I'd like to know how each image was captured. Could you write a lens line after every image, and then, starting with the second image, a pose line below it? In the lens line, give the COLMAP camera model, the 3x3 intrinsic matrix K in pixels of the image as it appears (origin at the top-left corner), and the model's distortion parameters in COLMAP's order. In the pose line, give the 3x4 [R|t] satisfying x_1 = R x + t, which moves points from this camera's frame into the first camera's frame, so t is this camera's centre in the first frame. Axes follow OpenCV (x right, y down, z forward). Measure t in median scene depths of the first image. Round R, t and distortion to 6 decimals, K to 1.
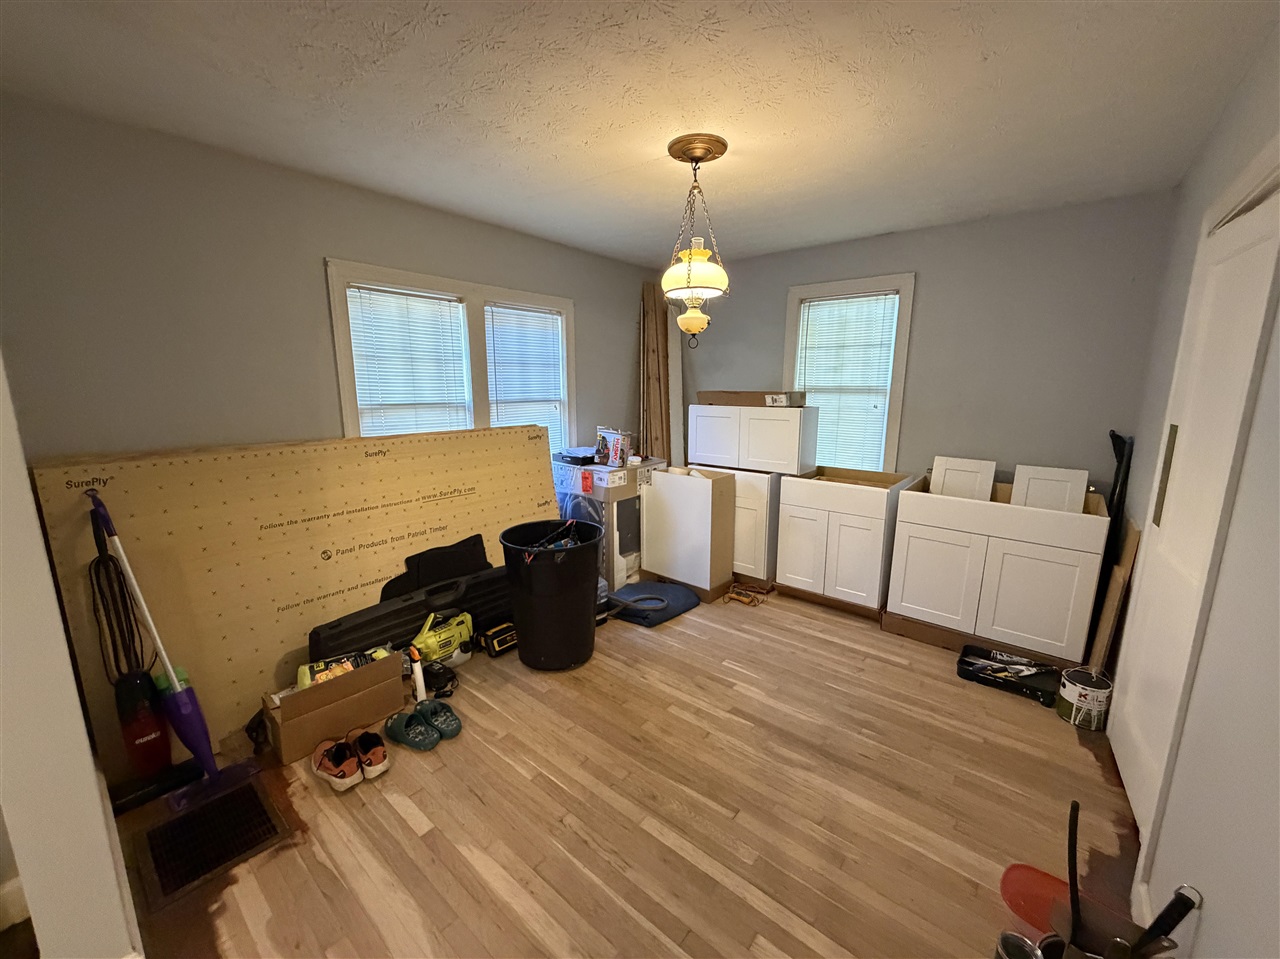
lens RADIAL K [[505.5, 0, 639.6], [0, 505.5, 481.4], [0, 0, 1]] dist [0.000317, 0.000046]
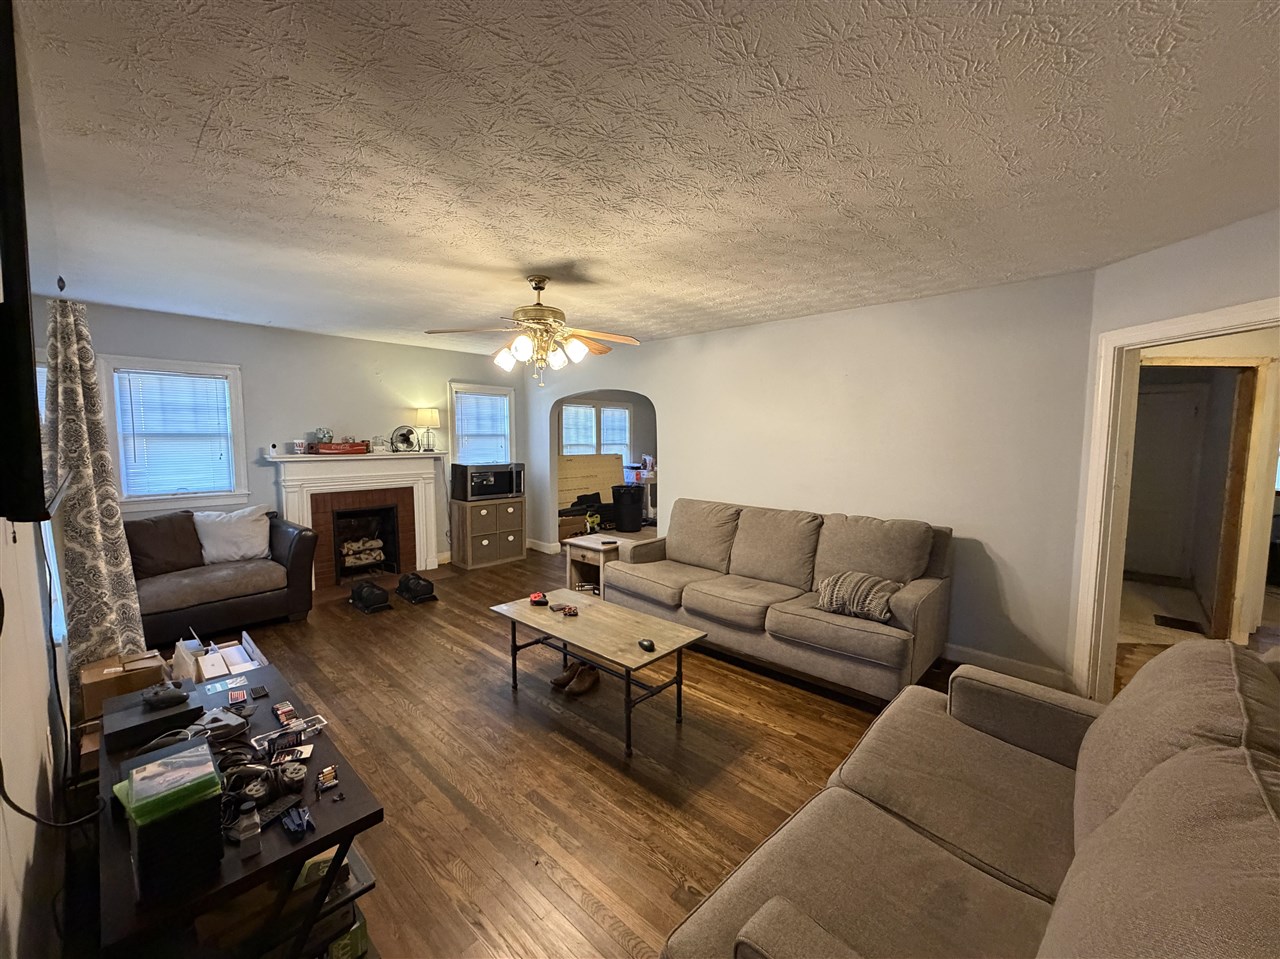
lens RADIAL K [[505.5, 0, 641.0], [0, 505.5, 479.5], [0, 0, 1]] dist [0.000317, 0.000046]
pose [[0.998320, 0.008521, -0.057302, 0.061286], [-0.014782, 0.993850, -0.109743, 0.326794], [0.056015, 0.110406, 0.992307, -1.661591]]
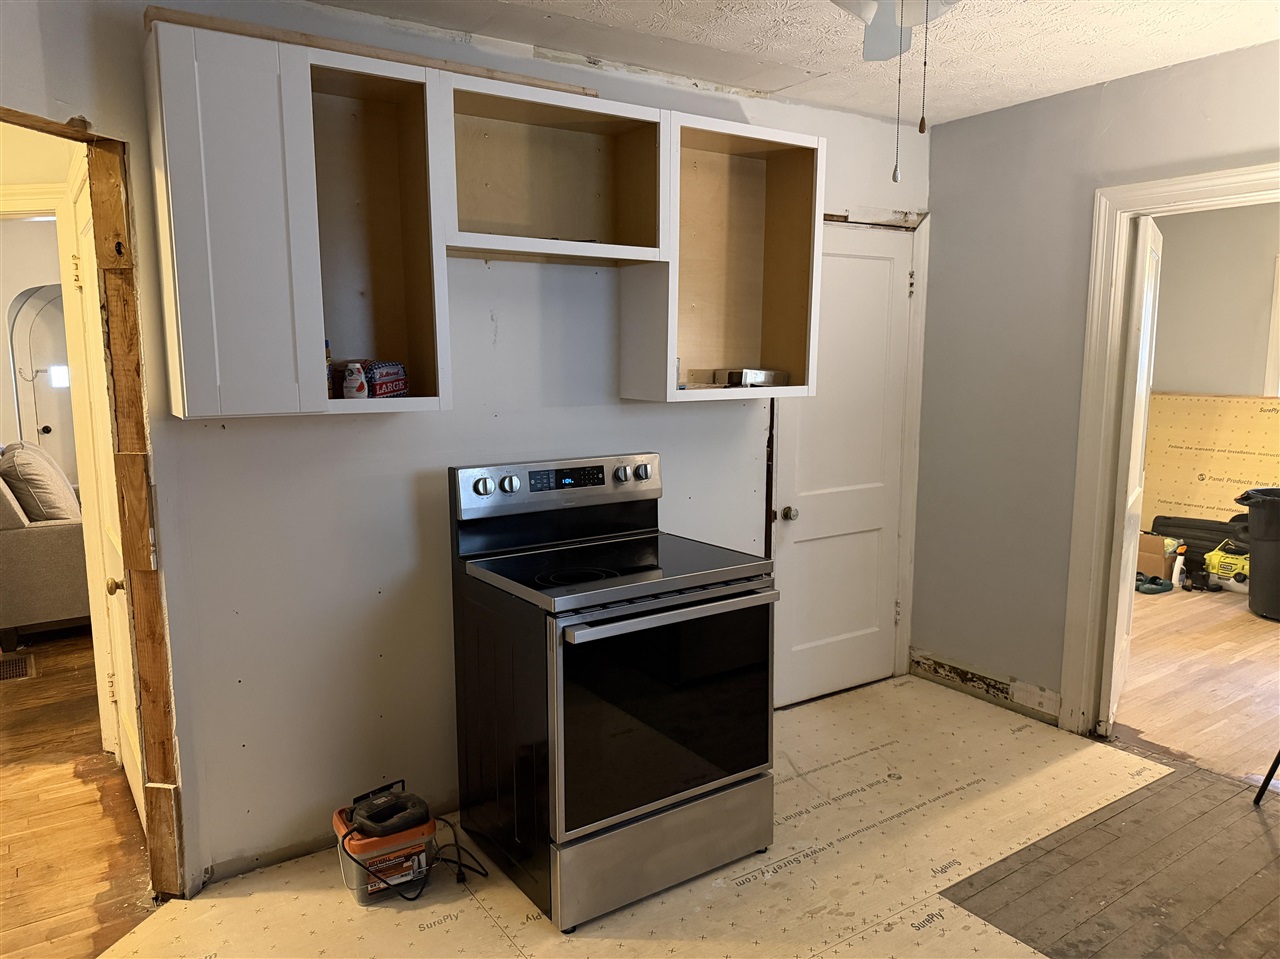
lens RADIAL K [[897.9, 0, 638.9], [0, 897.9, 481.5], [0, 0, 1]] dist [0.011516, -0.000140]
pose [[-0.277257, 0.134536, -0.951330, 1.709213], [-0.182056, 0.964854, 0.189507, -0.022448], [0.943390, 0.225738, -0.243019, 0.134366]]
